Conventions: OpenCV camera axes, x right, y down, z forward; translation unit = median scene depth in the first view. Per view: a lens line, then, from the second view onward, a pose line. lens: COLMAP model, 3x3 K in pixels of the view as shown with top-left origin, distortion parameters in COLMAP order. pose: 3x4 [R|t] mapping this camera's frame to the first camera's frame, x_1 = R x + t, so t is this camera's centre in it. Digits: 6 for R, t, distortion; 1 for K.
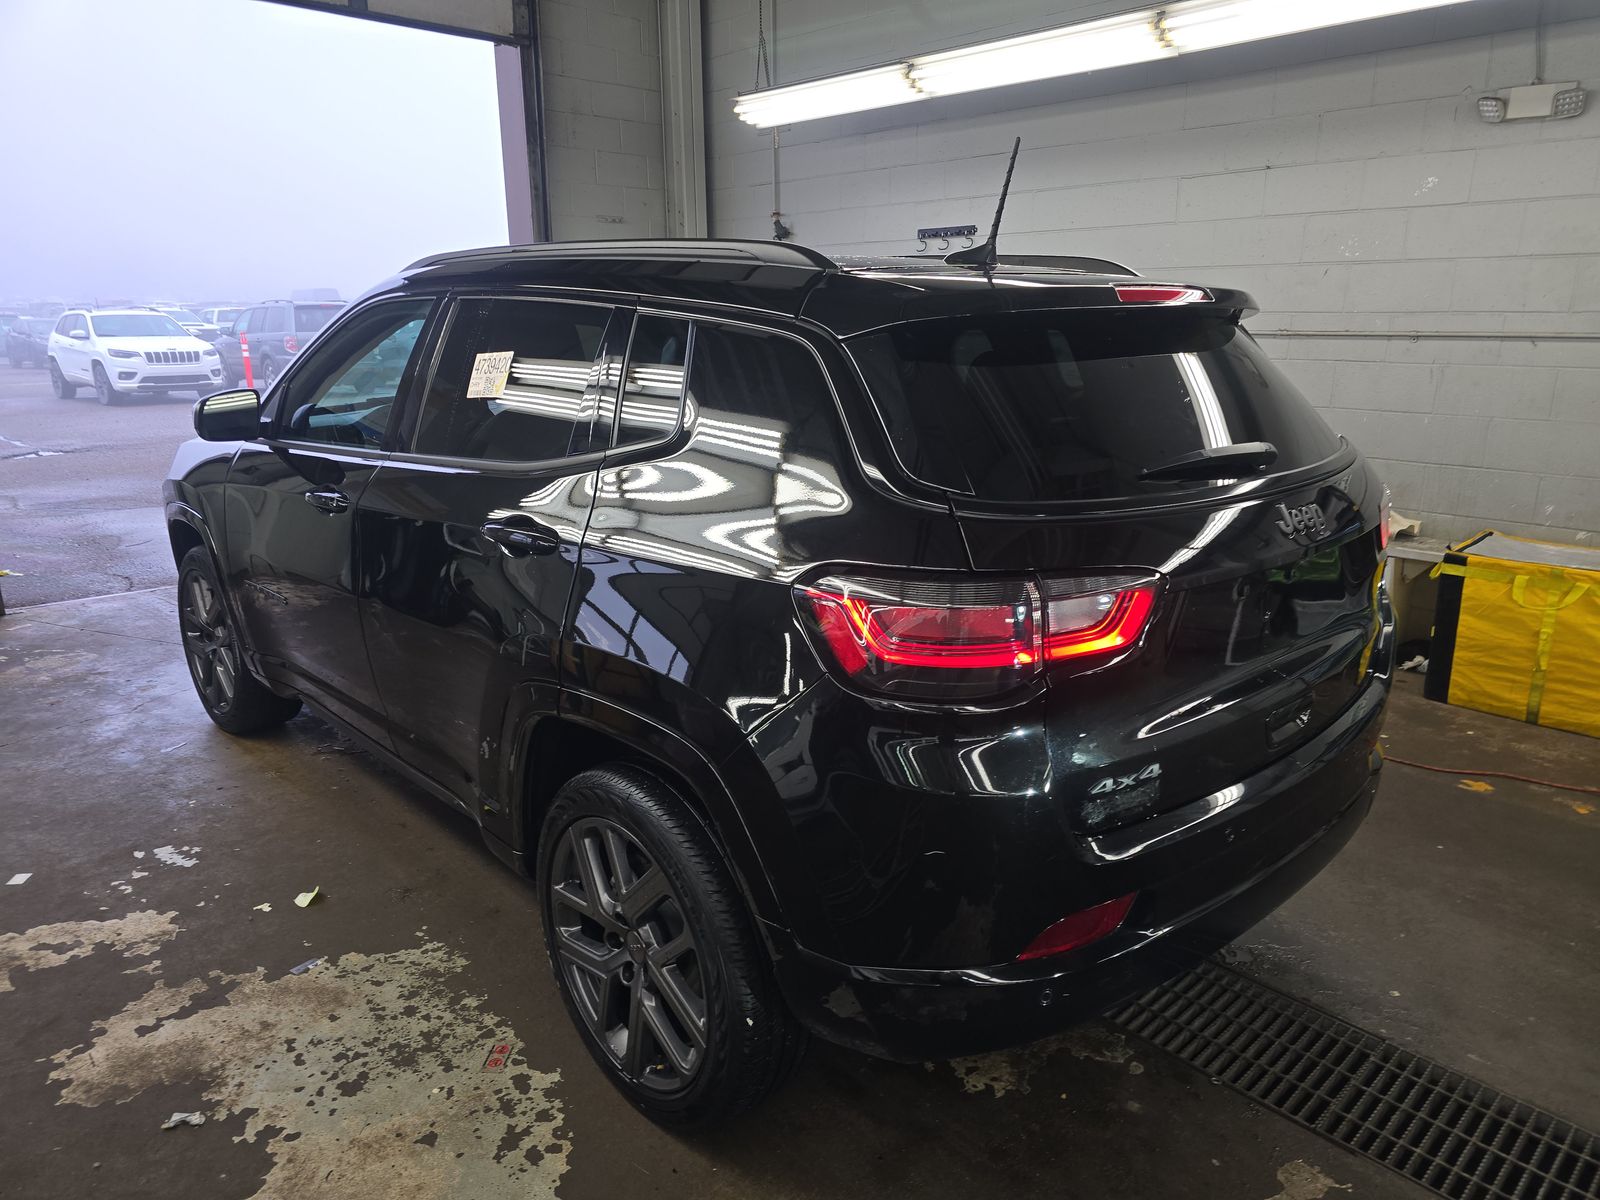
lens RADIAL K [[1069.5, 0, 788.2], [0, 1069.5, 602.6], [0, 0, 1]] dist [0.037816, -0.024825]
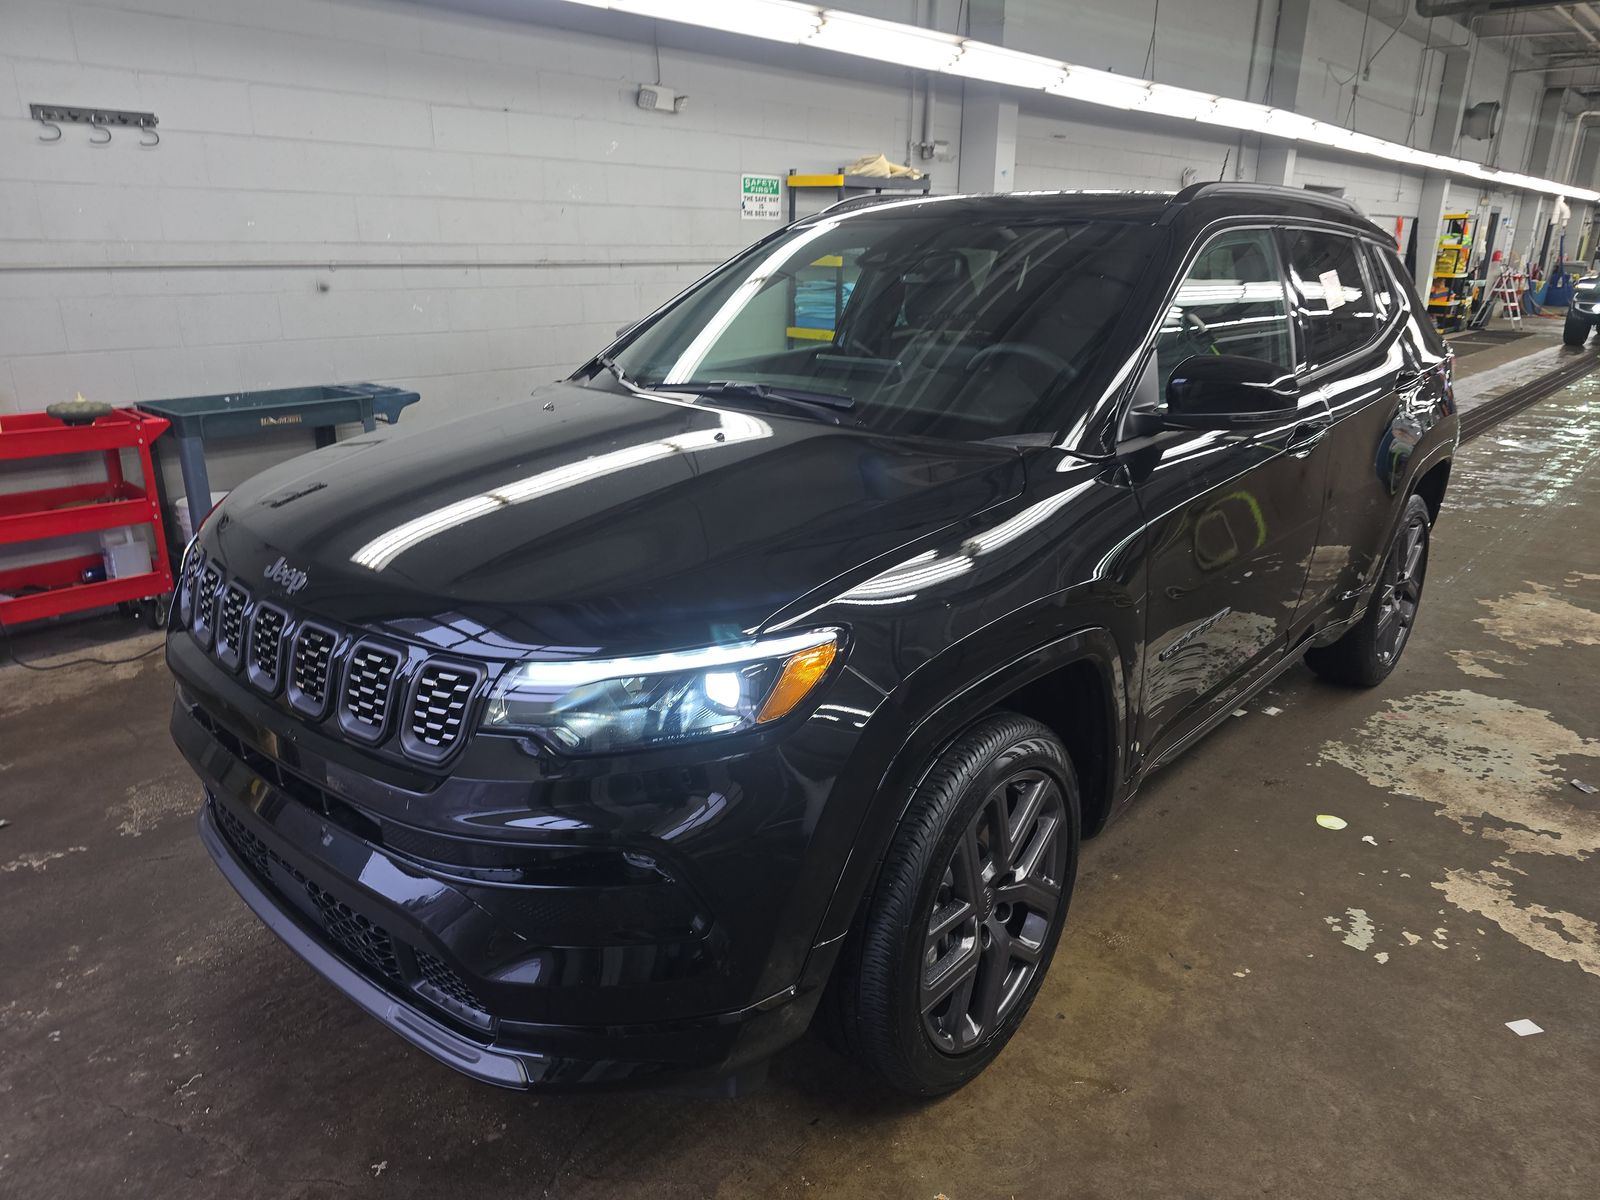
lens RADIAL K [[1125.9, 0, 800.0], [0, 1125.9, 600.0], [0, 0, 1]] dist [0.047481, -0.038397]
pose [[-0.115770, -0.292084, 0.949360, -1.450357], [0.265155, 0.912014, 0.312928, -0.409861], [-0.957231, 0.287955, -0.028137, 1.575027]]
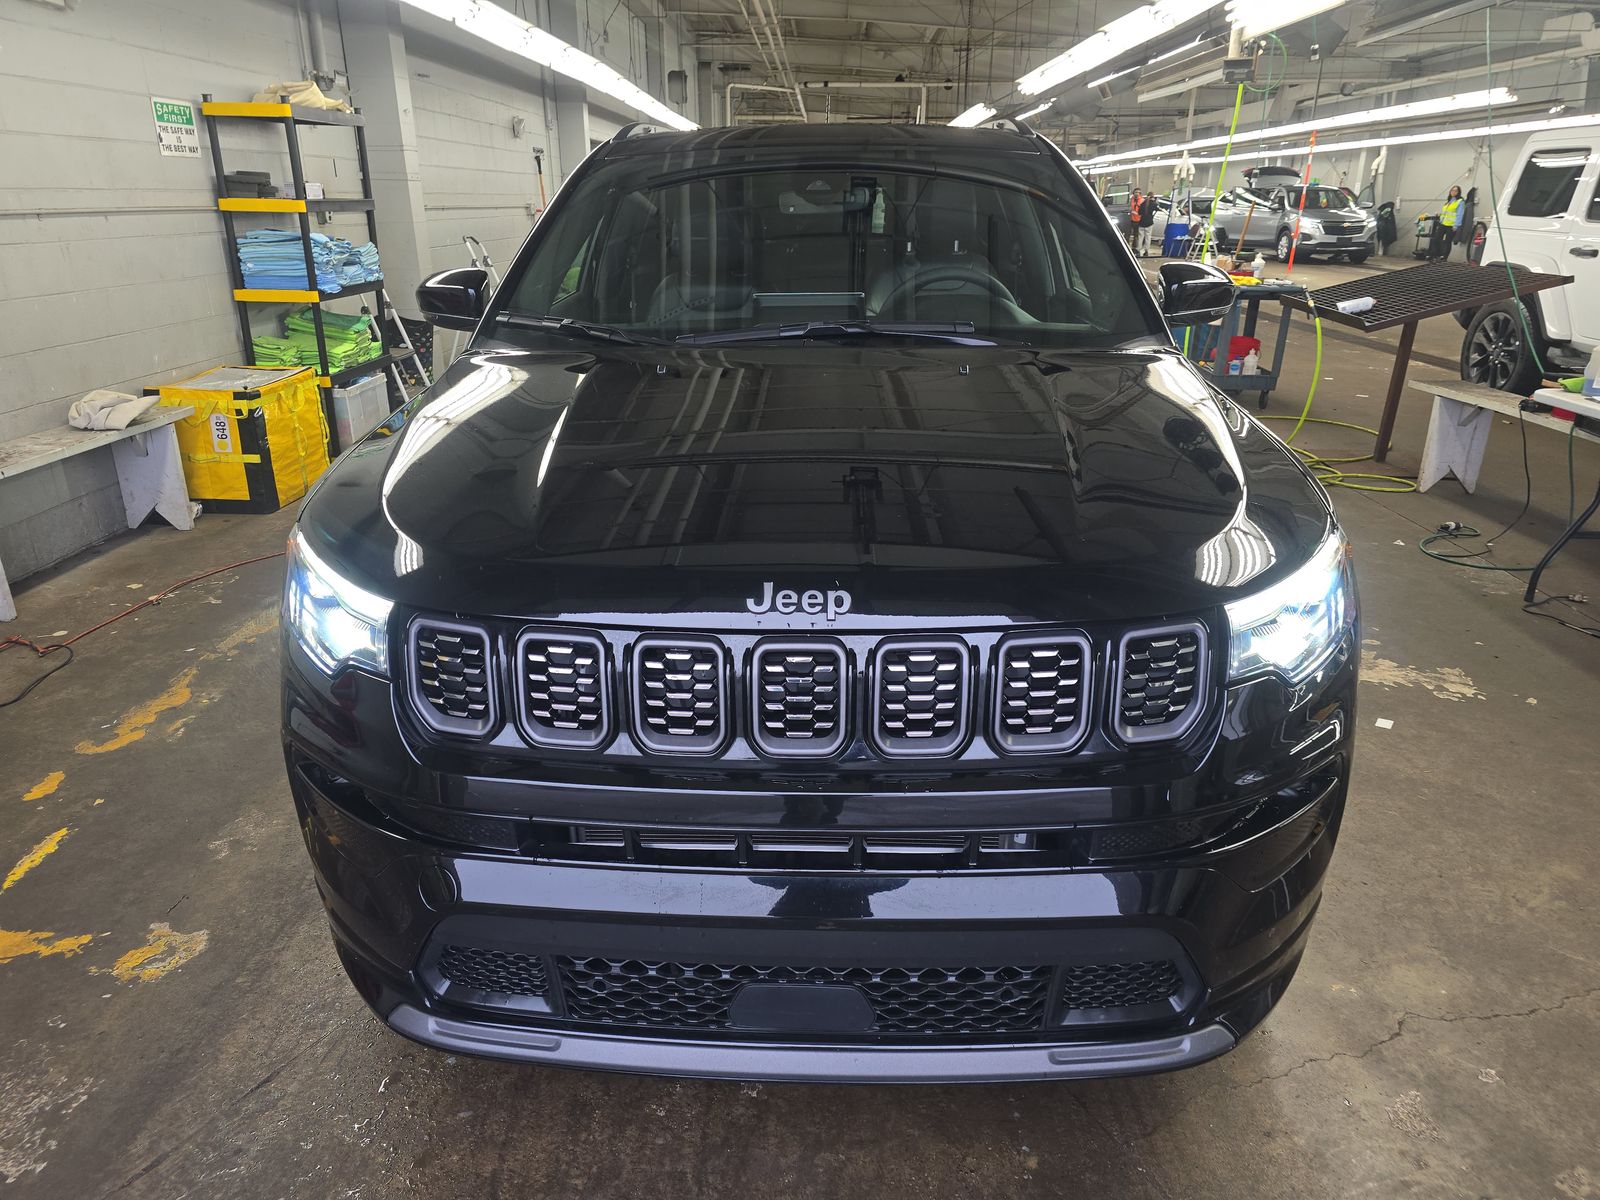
lens RADIAL K [[1069.5, 0, 788.2], [0, 1069.5, 602.6], [0, 0, 1]] dist [0.037816, -0.024825]
pose [[-0.705347, -0.243306, 0.665799, -1.050429], [0.198542, 0.833848, 0.515052, -0.537026], [-0.680490, 0.495479, -0.539846, 2.060509]]
